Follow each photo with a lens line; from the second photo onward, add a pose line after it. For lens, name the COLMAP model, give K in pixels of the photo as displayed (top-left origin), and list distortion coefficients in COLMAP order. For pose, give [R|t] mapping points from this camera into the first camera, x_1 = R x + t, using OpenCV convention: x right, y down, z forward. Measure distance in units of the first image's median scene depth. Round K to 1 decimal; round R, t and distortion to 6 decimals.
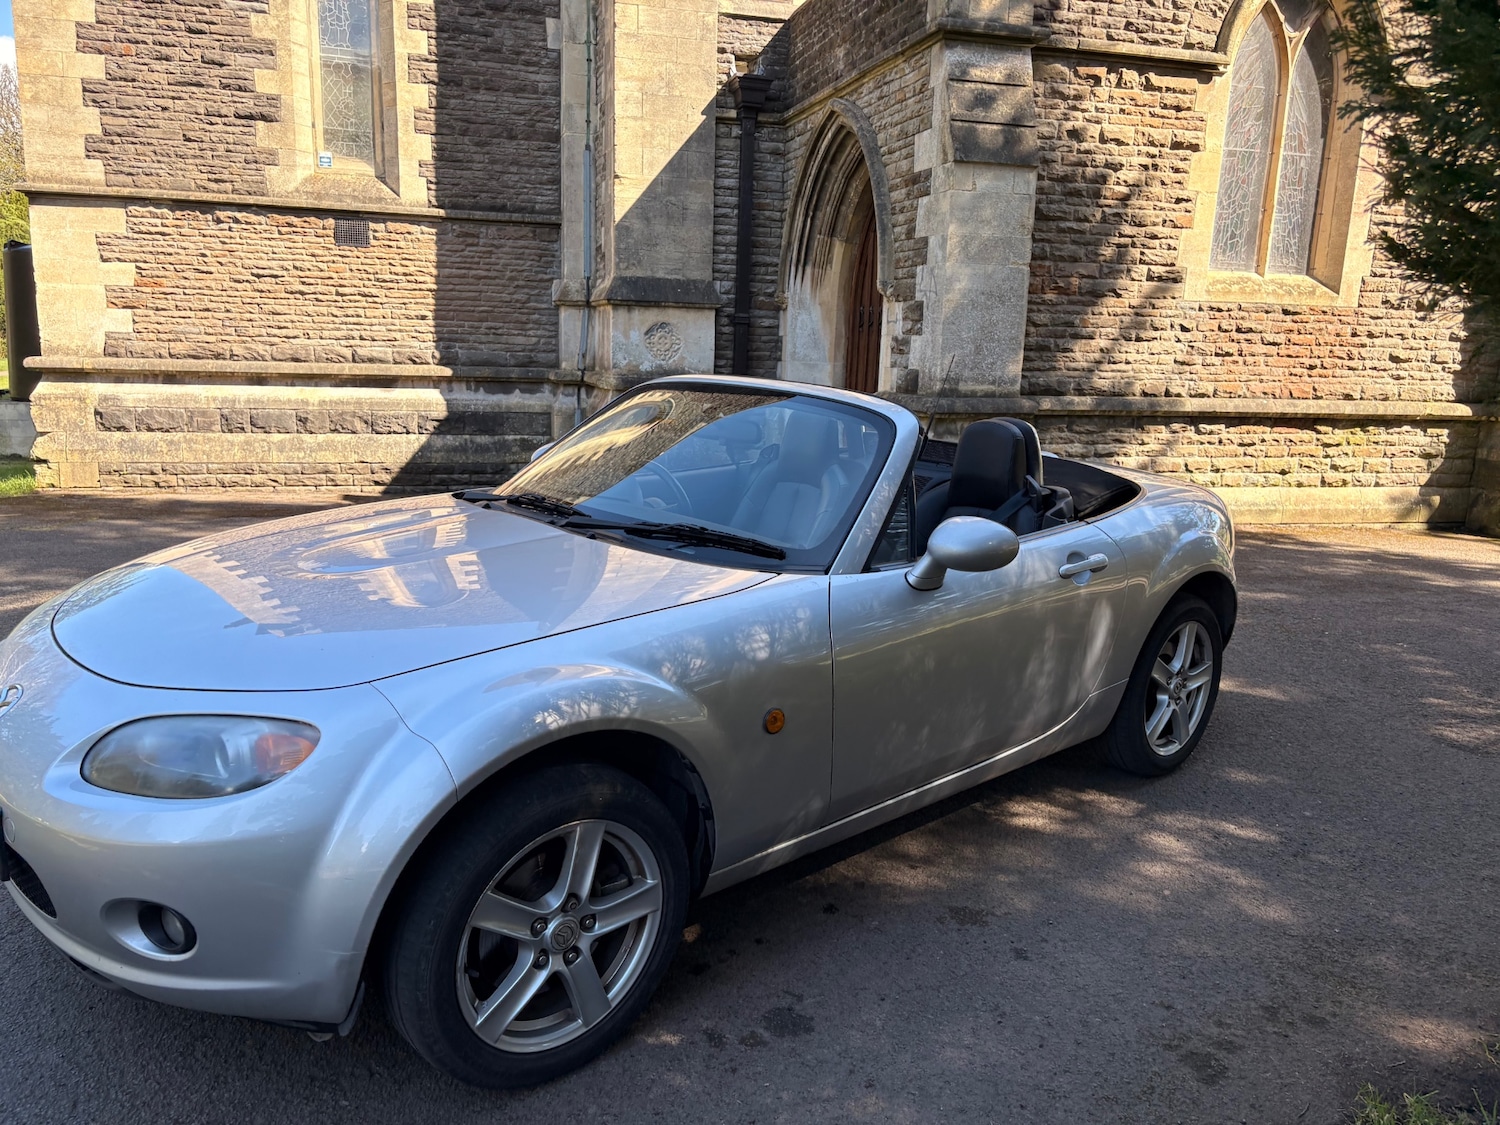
lens RADIAL K [[1144.1, 0, 749.4], [0, 1144.1, 565.8], [0, 0, 1]] dist [0.029105, -0.003008]
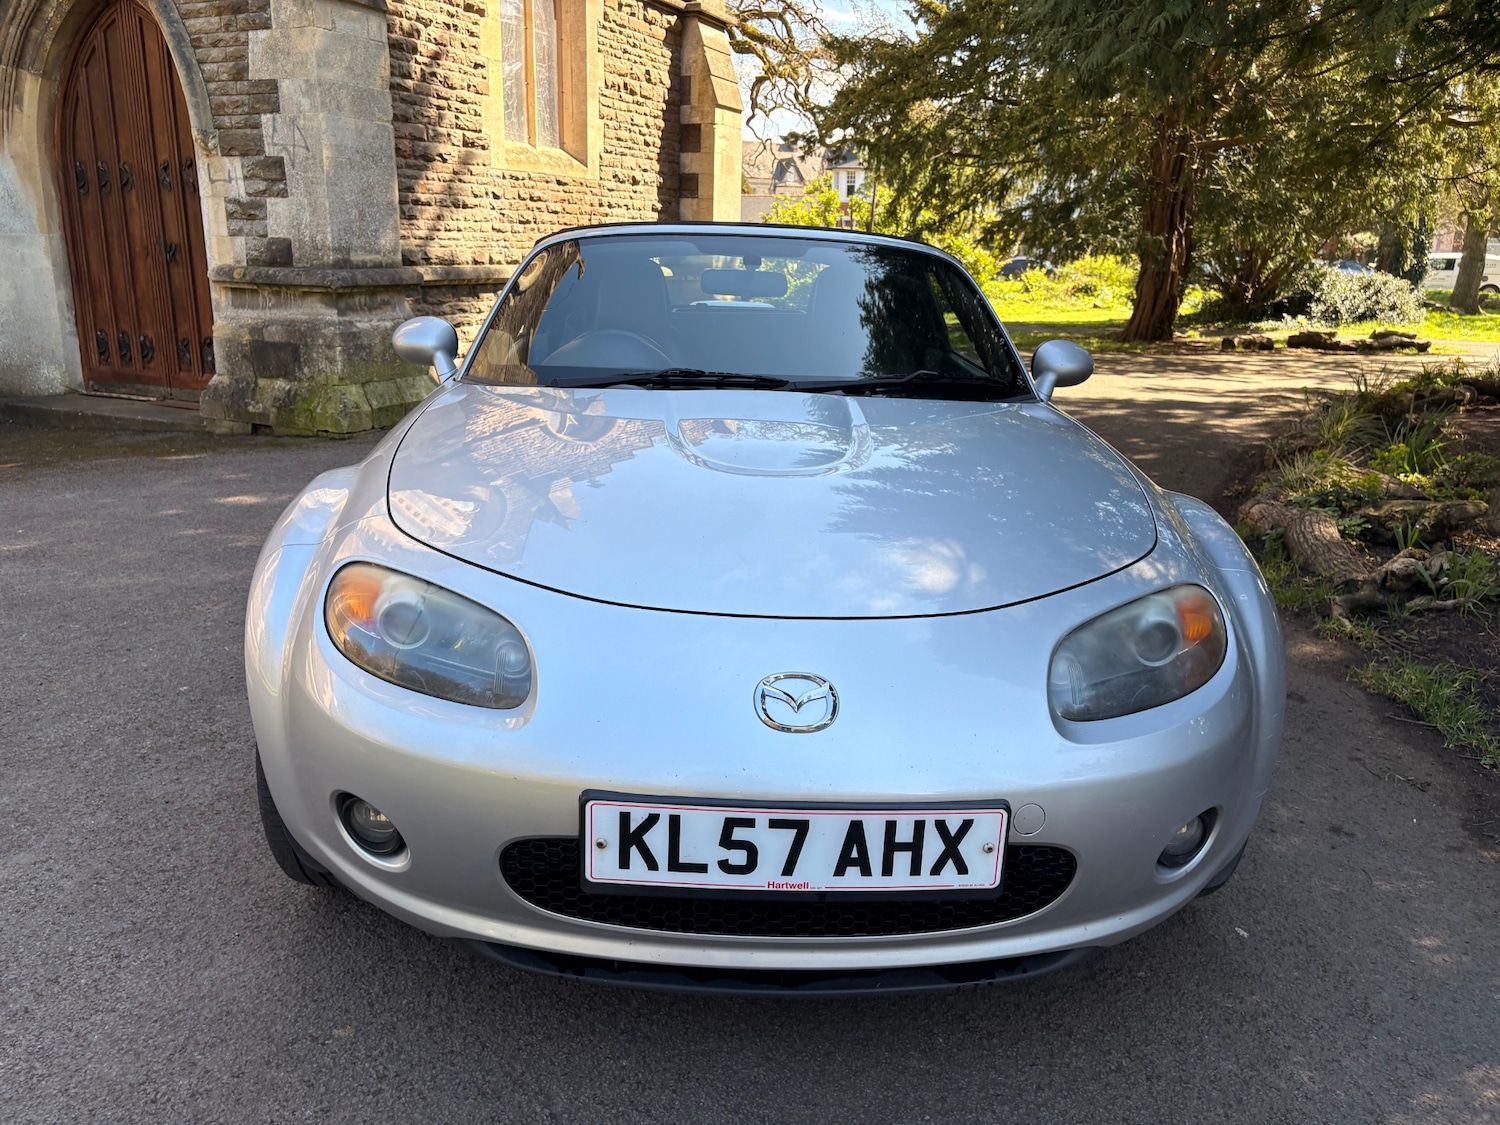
lens RADIAL K [[1133.4, 0, 750.0], [0, 1133.4, 562.5], [0, 0, 1]] dist [0.043136, -0.041262]
pose [[0.640296, -0.224748, 0.734513, -0.285328], [0.152272, 0.974399, 0.165409, -0.018796], [-0.752884, 0.005935, 0.658126, 0.146082]]
